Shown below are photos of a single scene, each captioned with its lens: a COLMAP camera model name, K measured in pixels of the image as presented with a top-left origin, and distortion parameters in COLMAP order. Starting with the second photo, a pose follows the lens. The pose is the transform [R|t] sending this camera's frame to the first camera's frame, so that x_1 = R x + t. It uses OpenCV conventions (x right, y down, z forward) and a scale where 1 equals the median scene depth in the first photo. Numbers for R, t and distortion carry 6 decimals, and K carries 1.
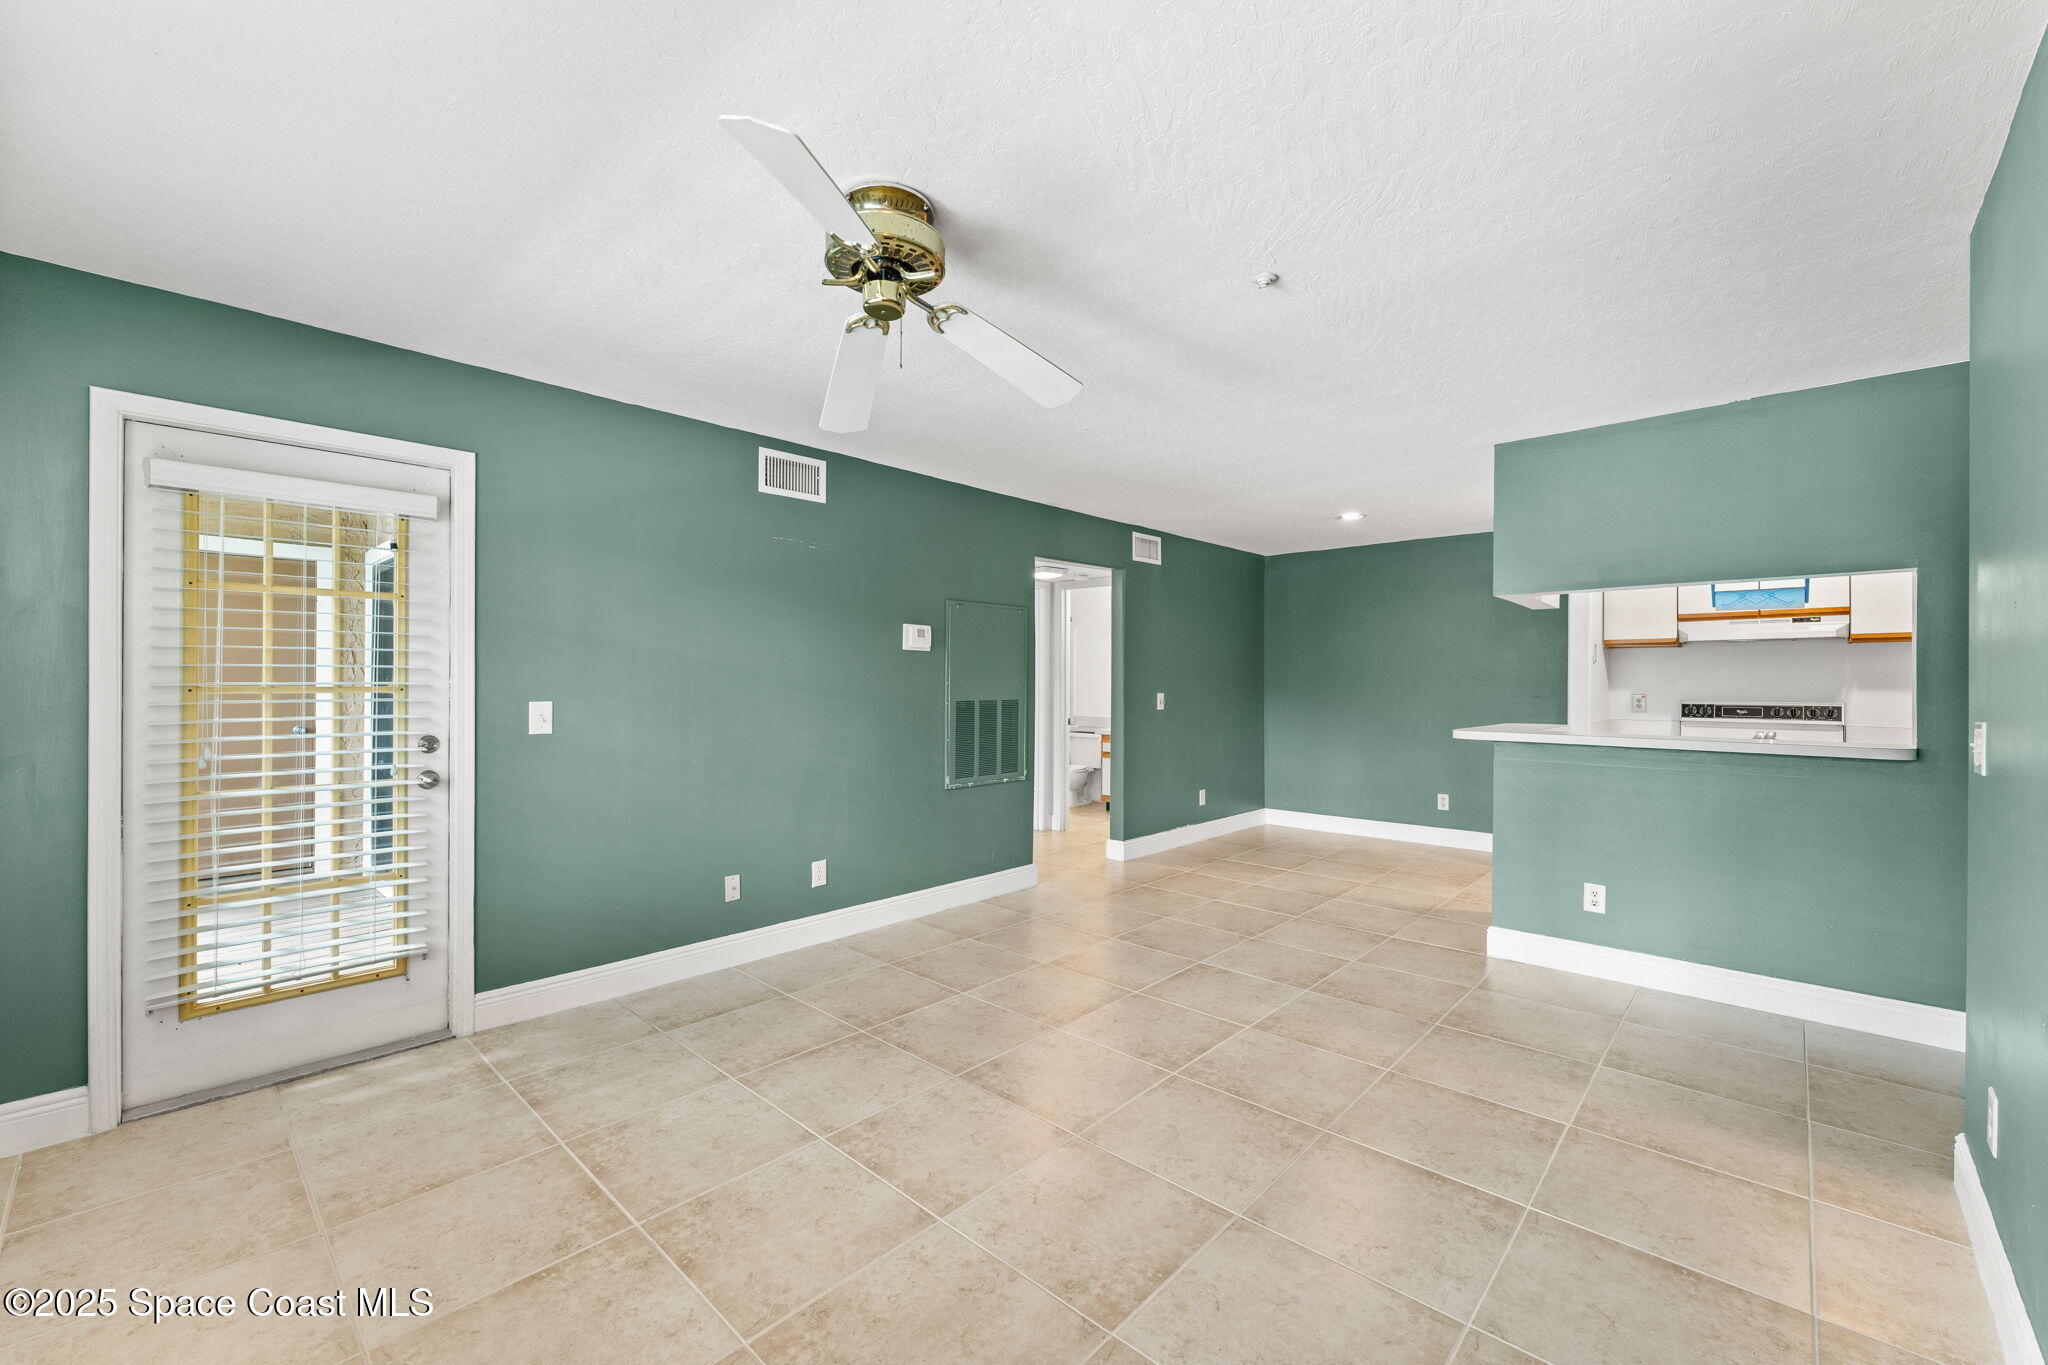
lens RADIAL K [[838.7, 0, 1038.6], [0, 838.7, 675.3], [0, 0, 1]] dist [-0.000107, -0.000099]
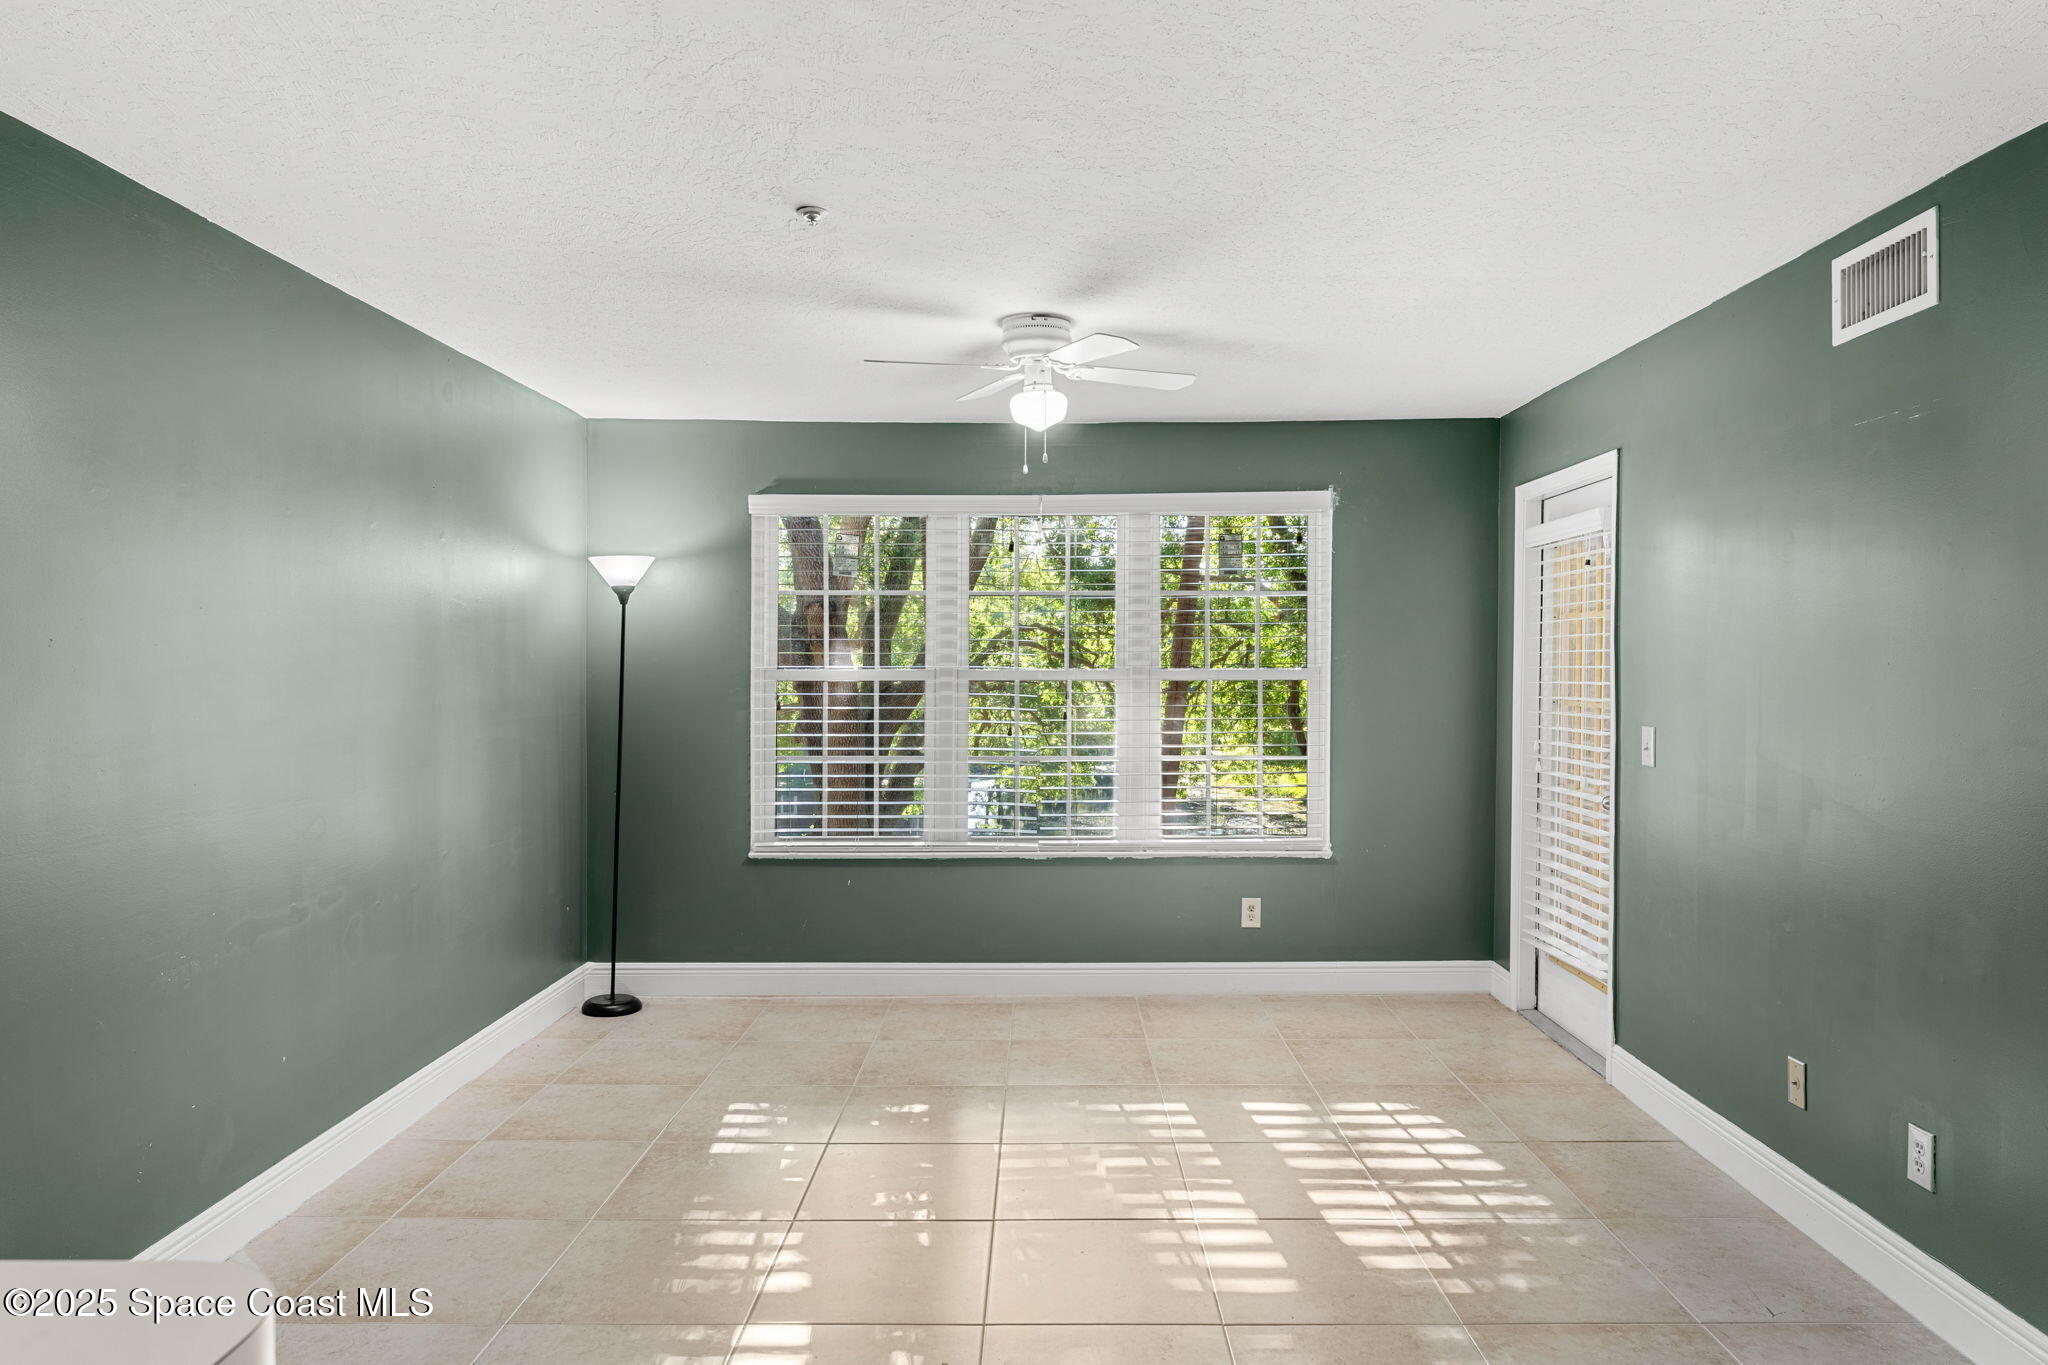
lens RADIAL K [[1250.1, 0, 1034.9], [0, 1250.1, 674.3], [0, 0, 1]] dist [-0.001628, -0.000541]
pose [[-0.746787, -0.007644, -0.665020, 0.534625], [-0.008517, 0.999962, -0.001929, -0.010296], [0.665009, 0.004224, -0.746823, 1.211986]]
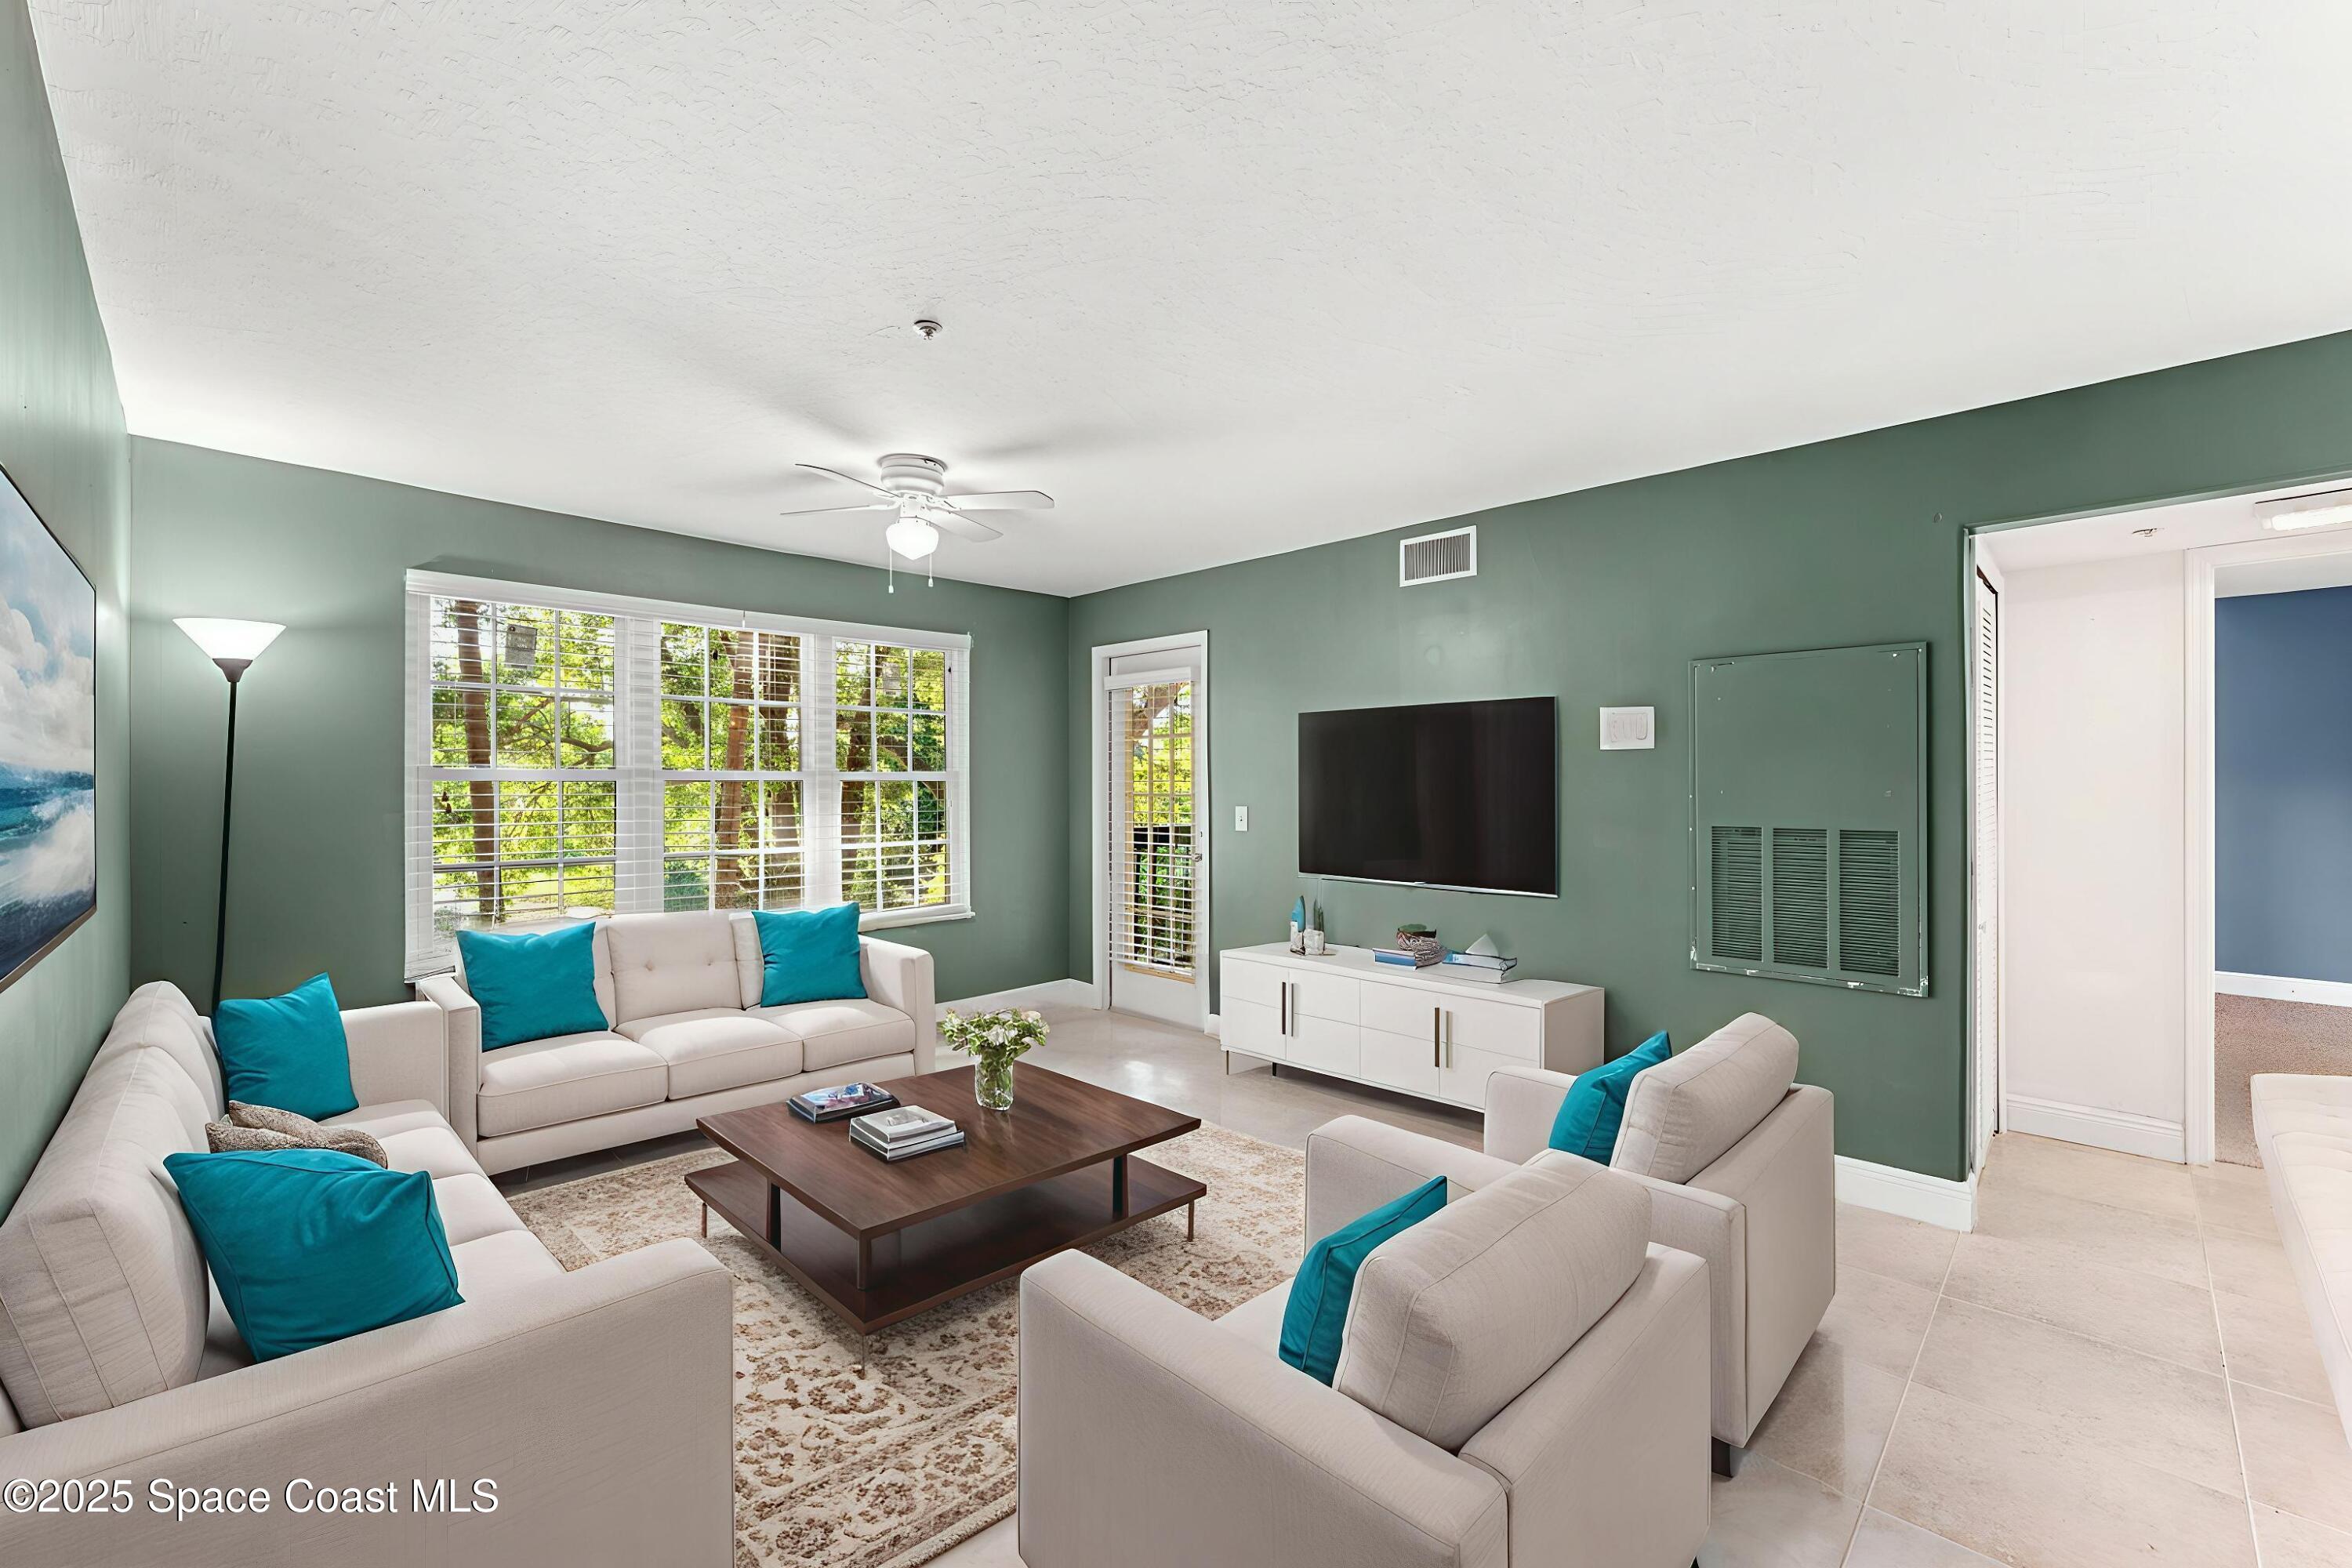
lens RADIAL K [[963.1, 0, 1173.3], [0, 963.1, 796.6], [0, 0, 1]] dist [-0.000107, -0.000099]
pose [[-0.062731, 0.001816, -0.998029, 0.730155], [-0.000966, 0.999998, 0.001880, 0.009713], [0.998030, 0.001082, -0.062729, 0.788409]]
